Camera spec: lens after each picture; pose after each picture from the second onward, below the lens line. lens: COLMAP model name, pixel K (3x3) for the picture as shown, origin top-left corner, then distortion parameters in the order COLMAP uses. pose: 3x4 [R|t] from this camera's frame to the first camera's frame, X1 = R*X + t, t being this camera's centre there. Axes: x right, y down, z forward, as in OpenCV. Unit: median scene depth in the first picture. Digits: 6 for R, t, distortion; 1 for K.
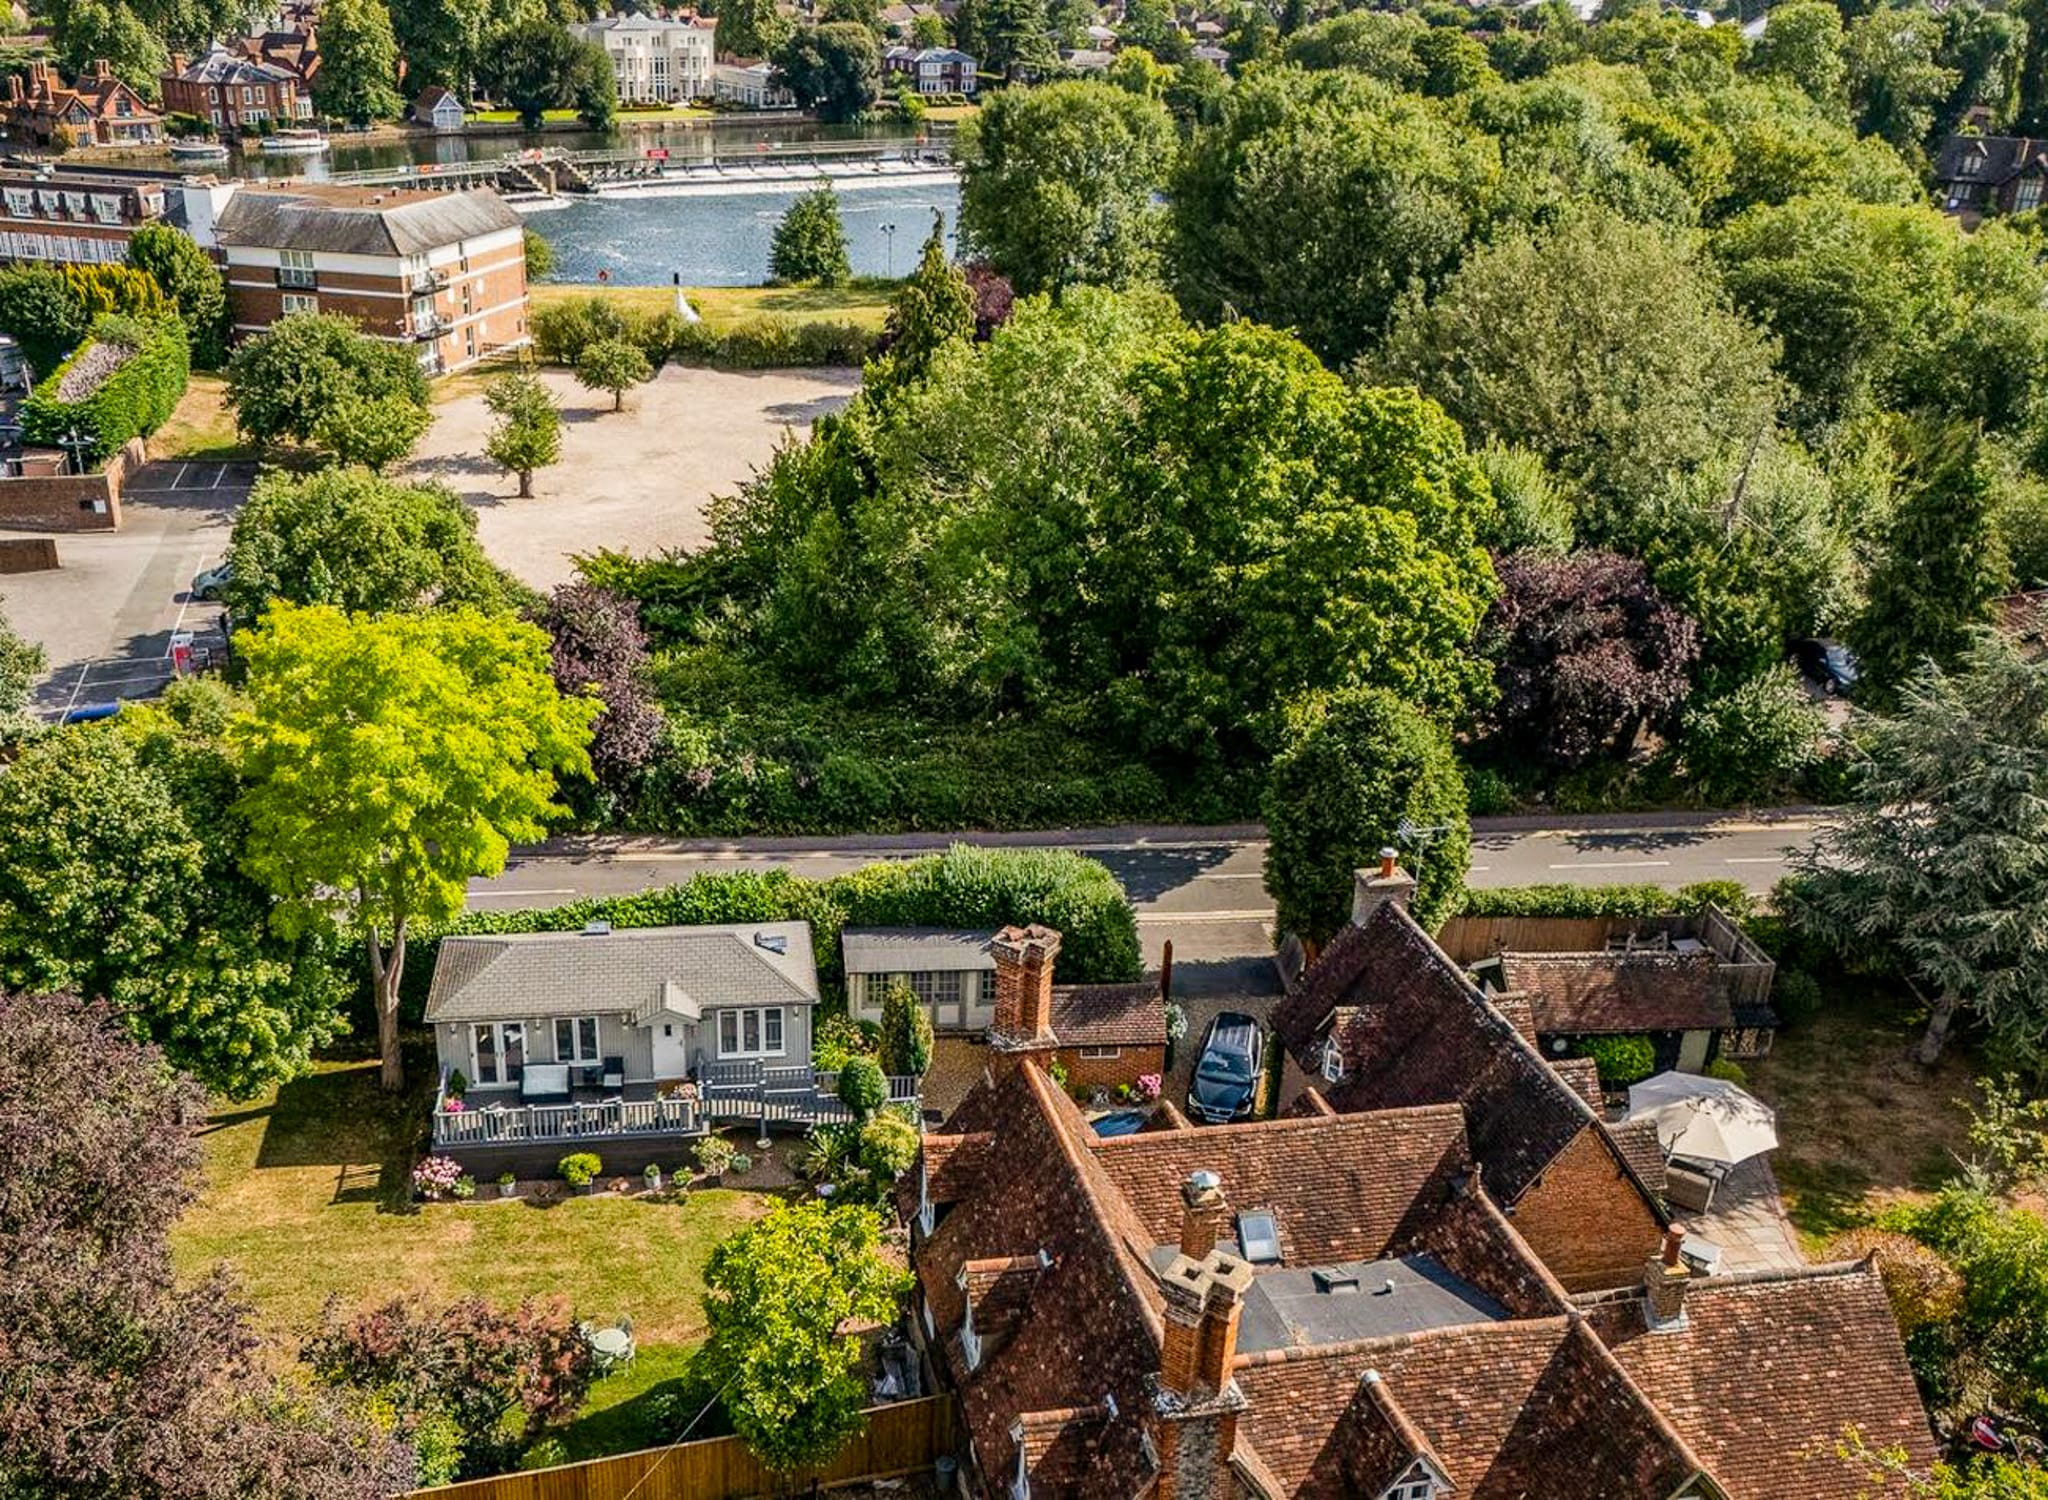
lens RADIAL K [[1711.1, 0, 841.4], [0, 1711.1, 794.5], [0, 0, 1]] dist [0.079249, -0.078633]
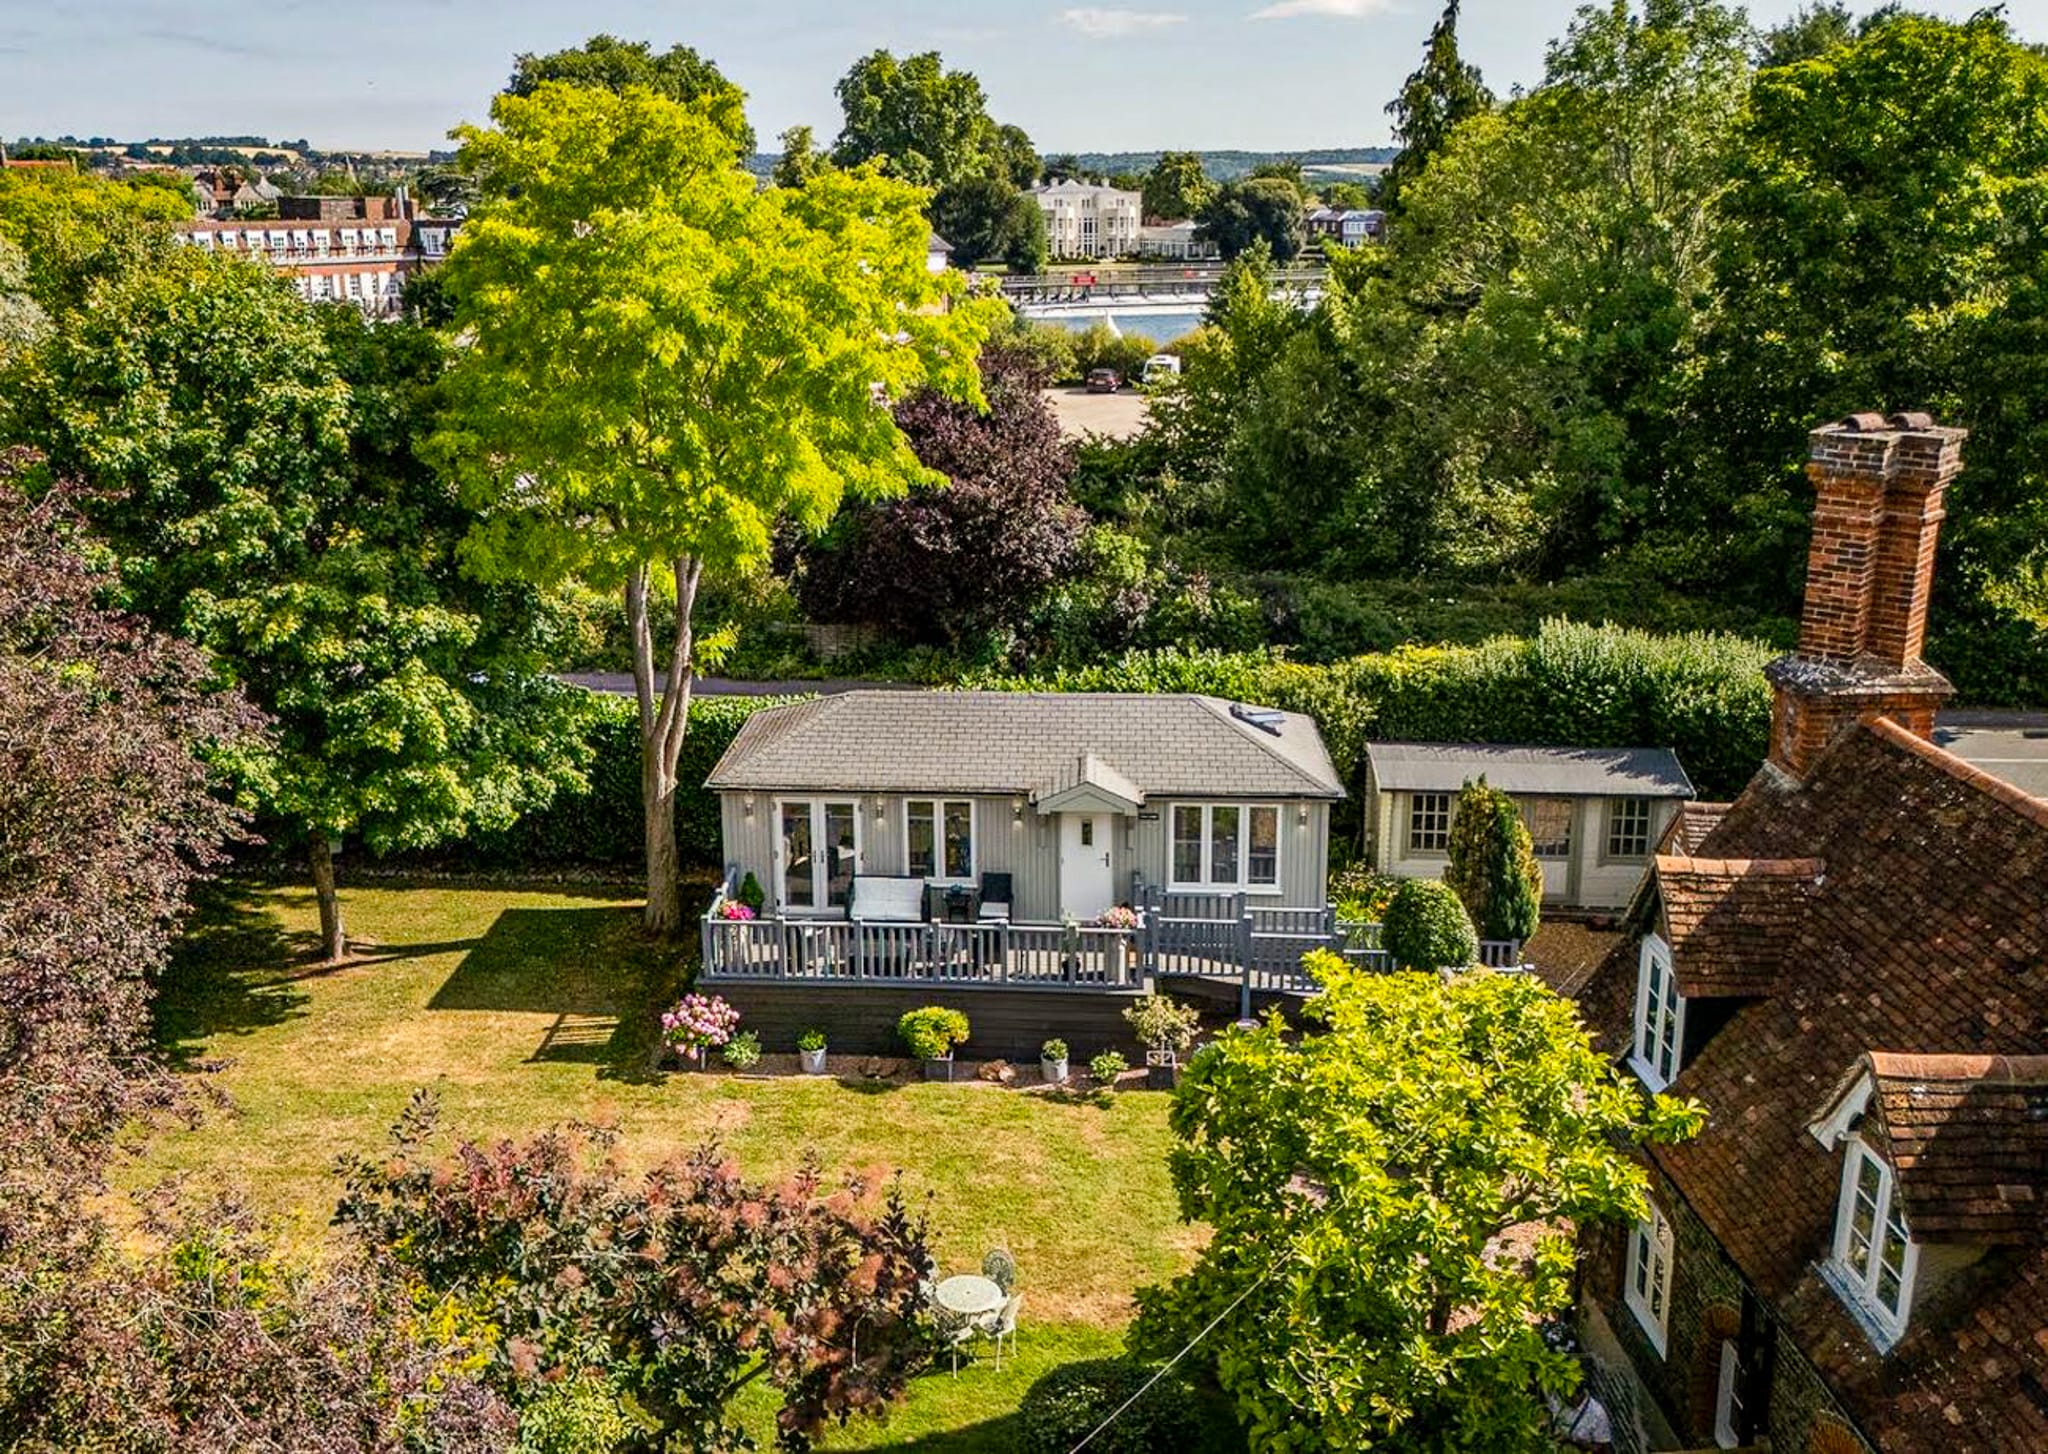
lens RADIAL K [[1701.9, 0, 937.8], [0, 1701.9, 642.1], [0, 0, 1]] dist [0.046106, -0.043043]
pose [[0.983464, 0.020634, -0.179922, -0.046188], [-0.052701, 0.983099, -0.175323, 0.178925], [0.173264, 0.181906, 0.967931, 0.392343]]
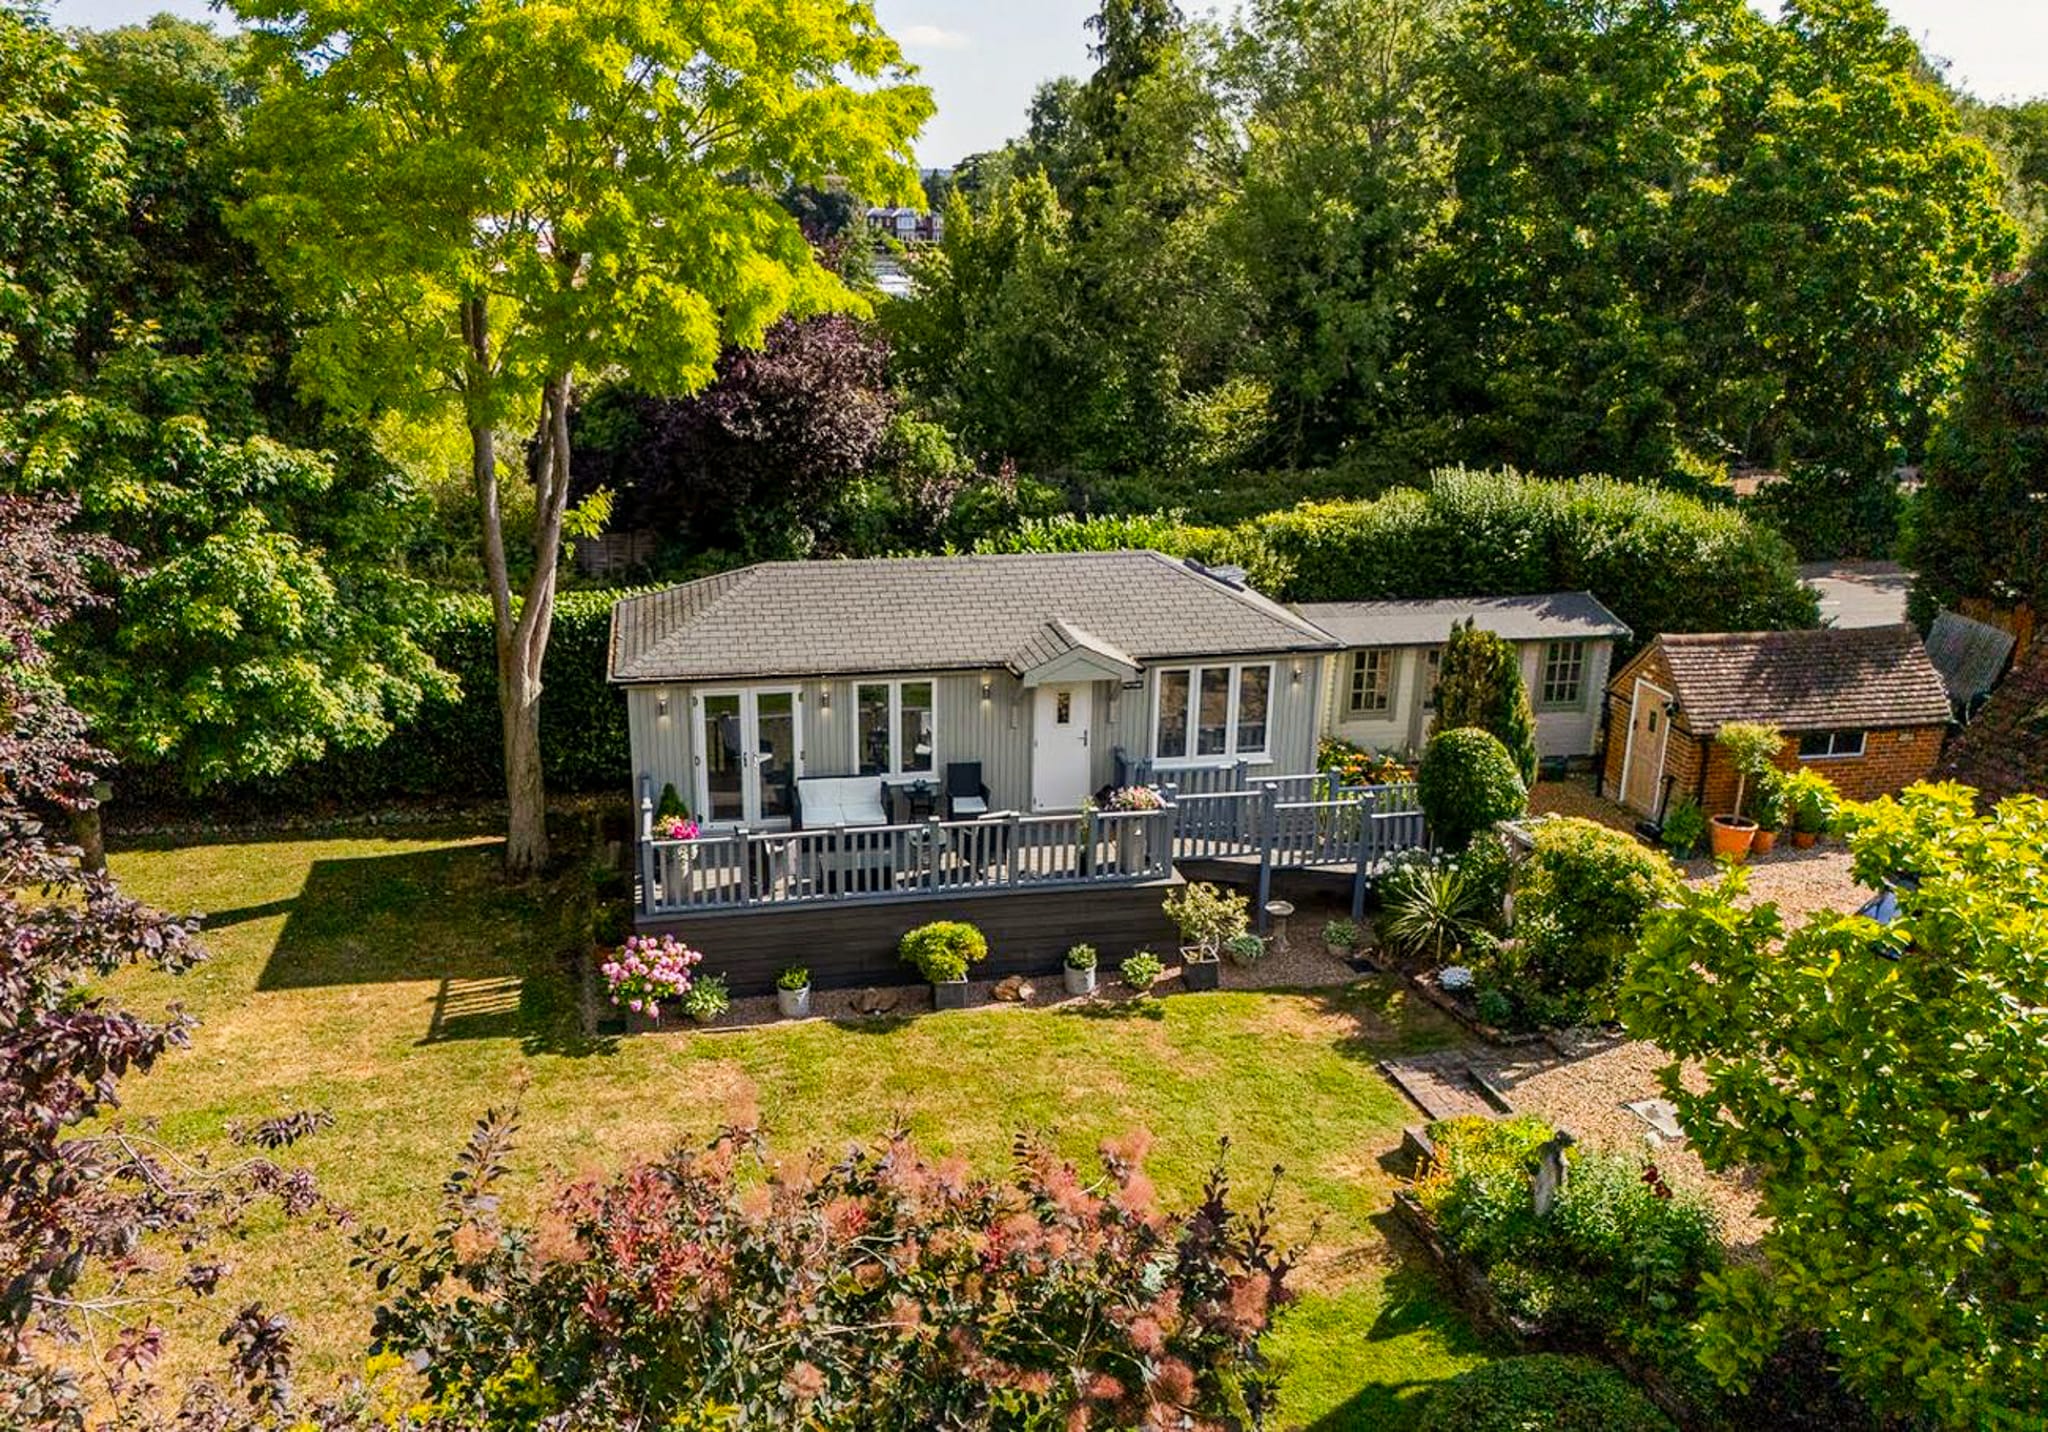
lens RADIAL K [[1530.1, 0, 912.6], [0, 1530.1, 673.5], [0, 0, 1]] dist [0.043649, -0.029654]
pose [[0.997900, -0.029810, 0.057509, -0.173793], [0.037282, 0.990338, -0.133573, 0.187090], [-0.052972, 0.135436, 0.989369, 0.534766]]
